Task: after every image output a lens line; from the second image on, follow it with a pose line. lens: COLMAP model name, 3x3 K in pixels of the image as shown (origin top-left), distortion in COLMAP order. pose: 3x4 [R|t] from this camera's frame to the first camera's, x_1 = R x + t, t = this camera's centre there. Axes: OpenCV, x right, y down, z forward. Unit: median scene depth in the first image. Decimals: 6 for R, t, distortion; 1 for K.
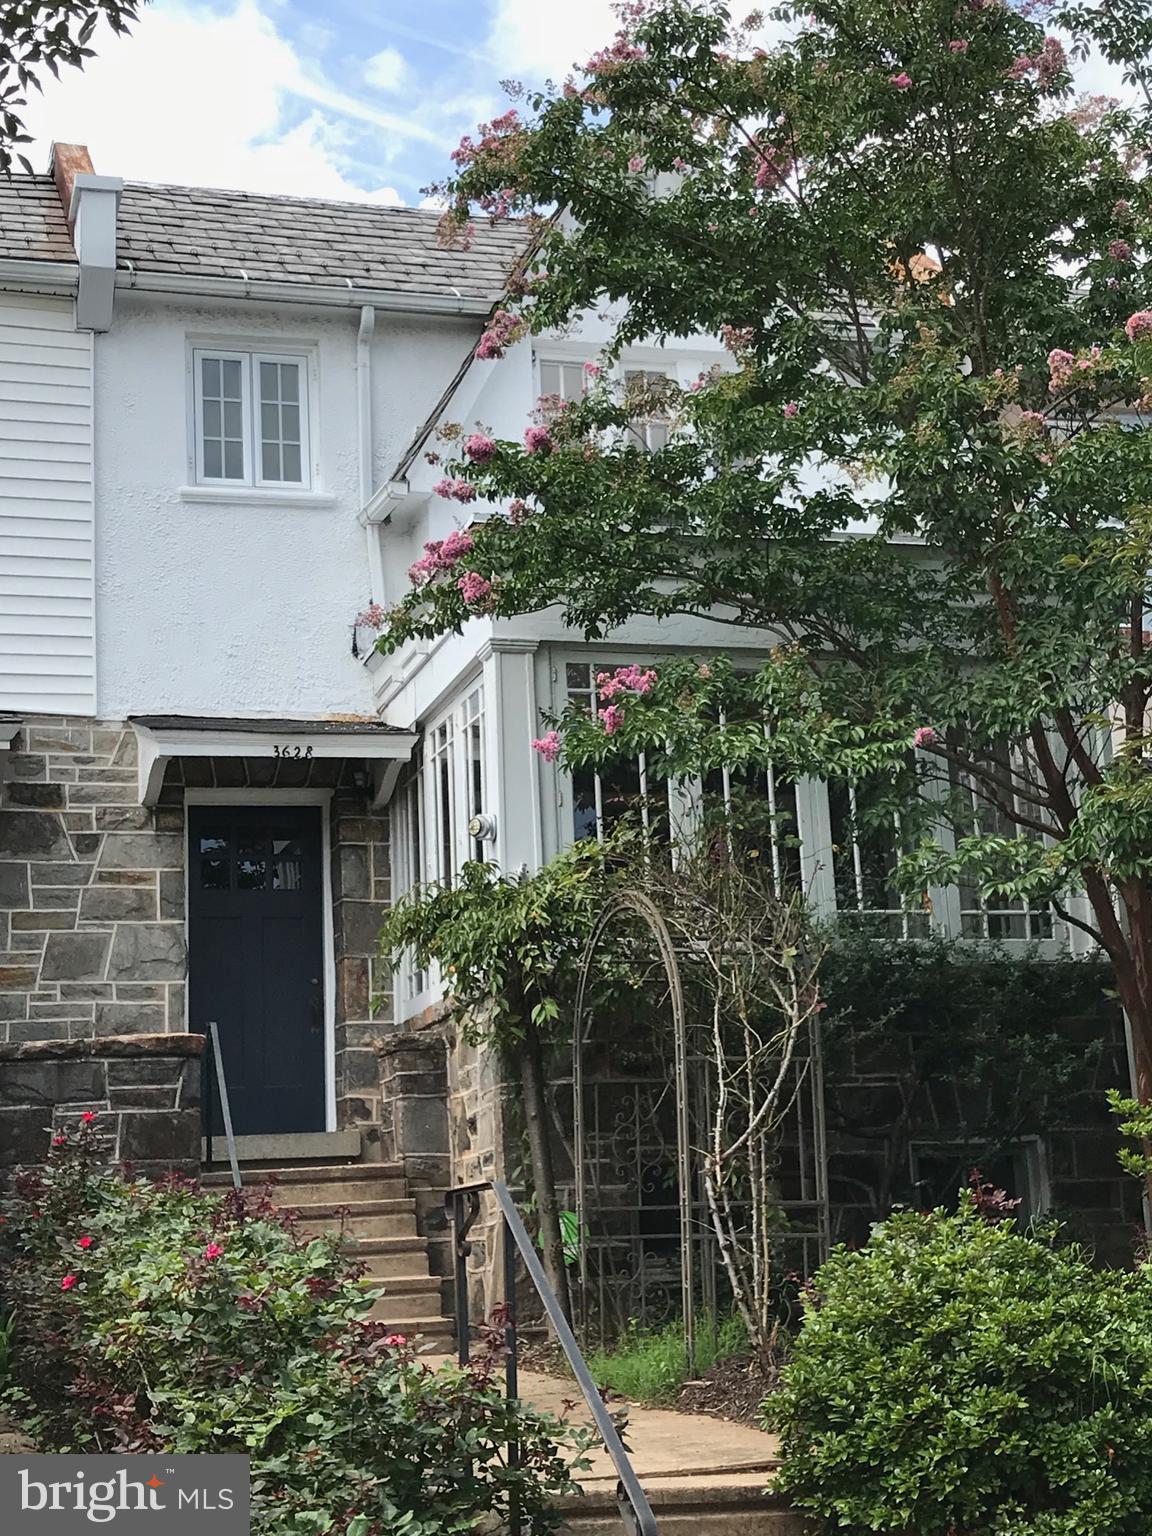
lens RADIAL K [[2264.4, 0, 576.0], [0, 2264.4, 768.0], [0, 0, 1]] dist [0.007386, -0.018795]
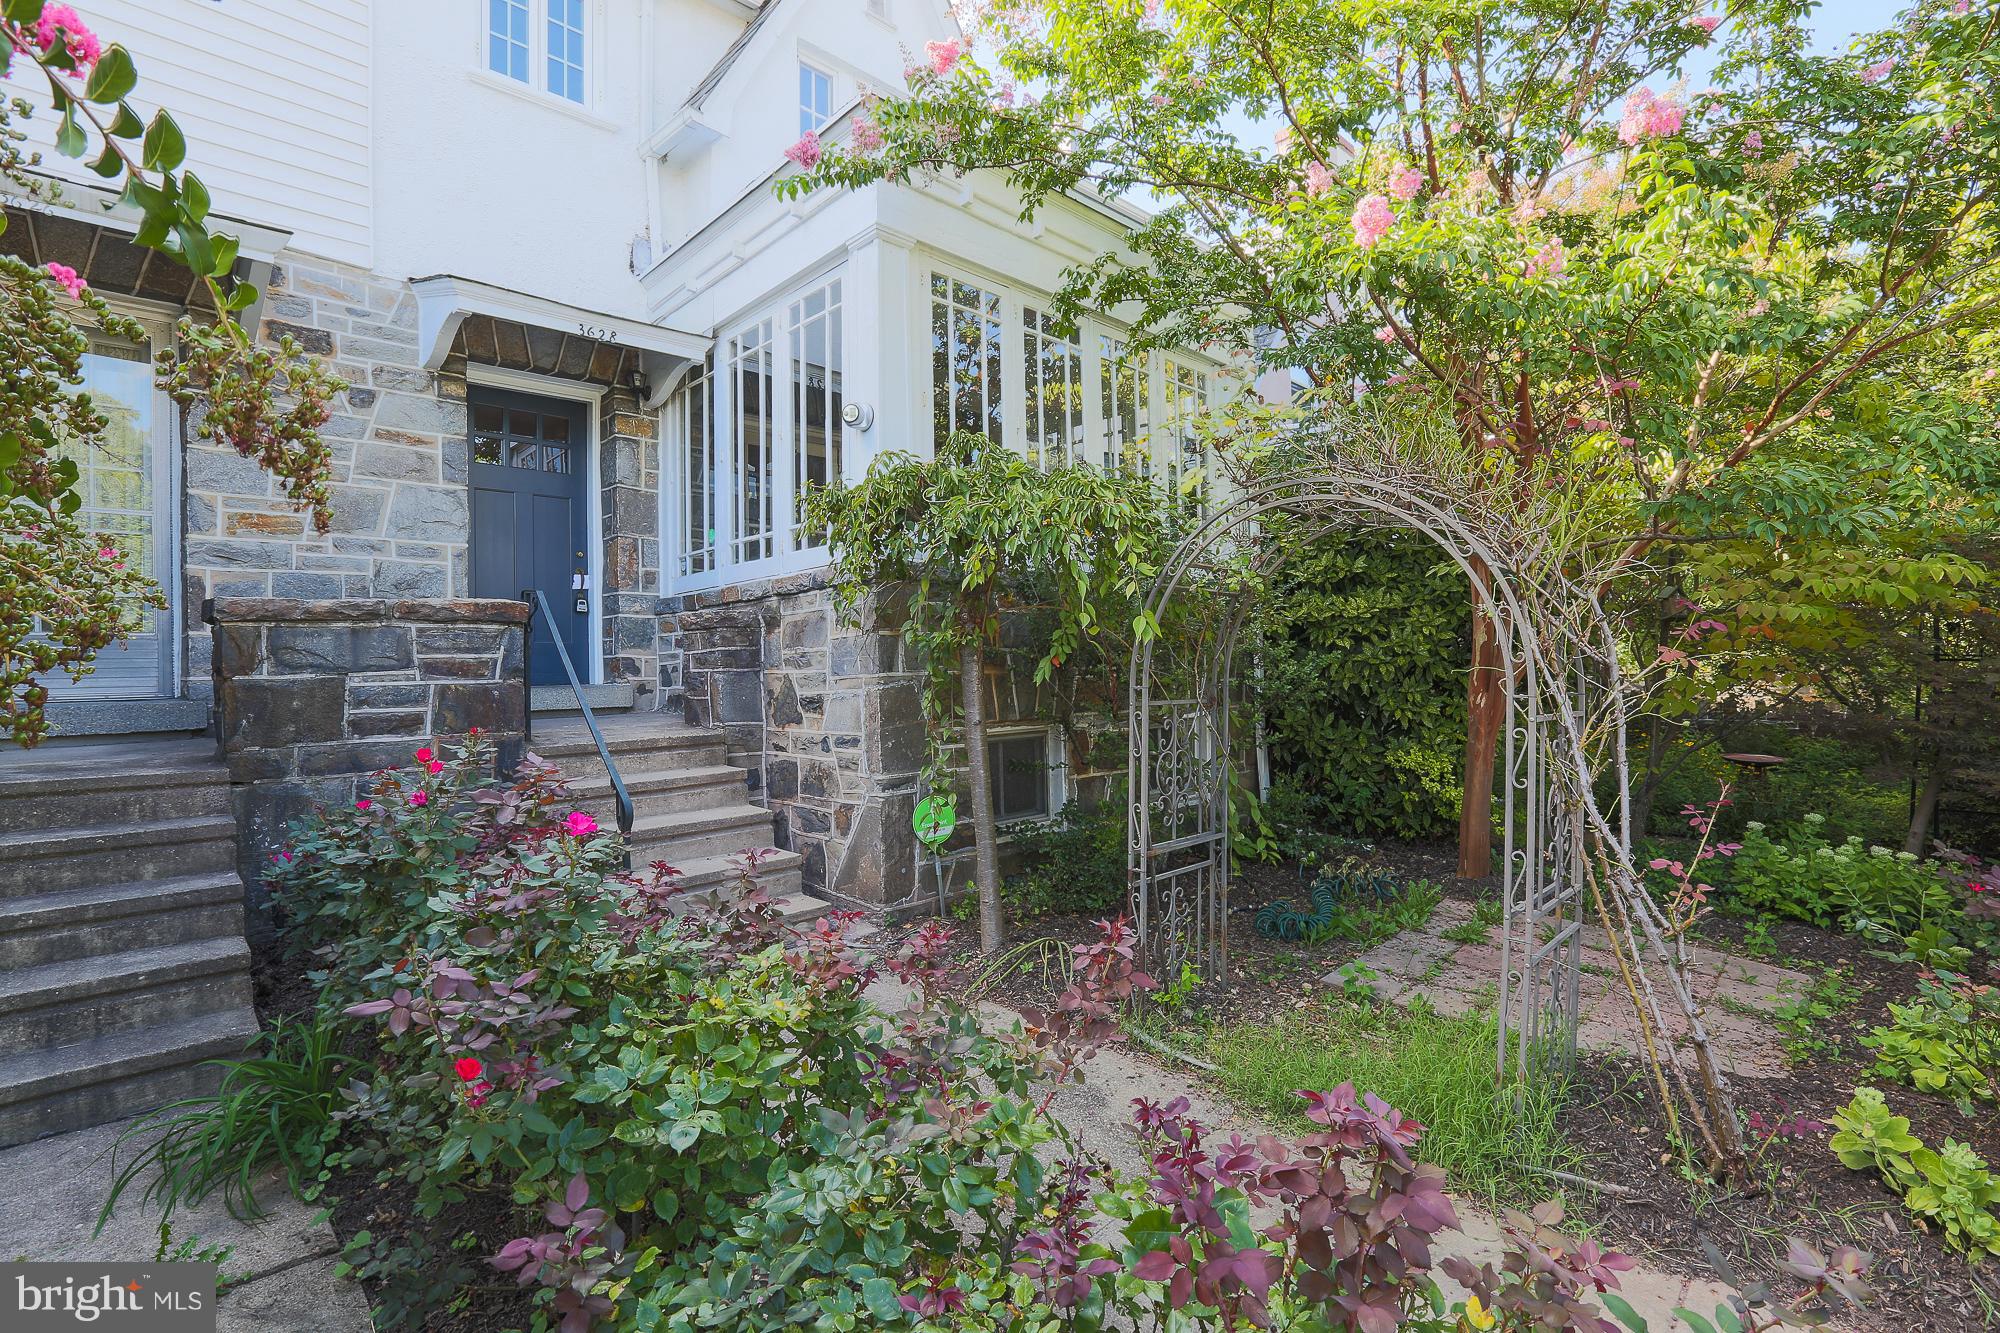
lens RADIAL K [[933.6, 0, 994.2], [0, 933.6, 672.5], [0, 0, 1]] dist [-0.058840, 0.024927]
pose [[0.896785, 0.030754, 0.441397, -0.138815], [-0.115545, 0.979244, 0.166525, 0.052724], [-0.427114, -0.200339, 0.881724, 0.502463]]
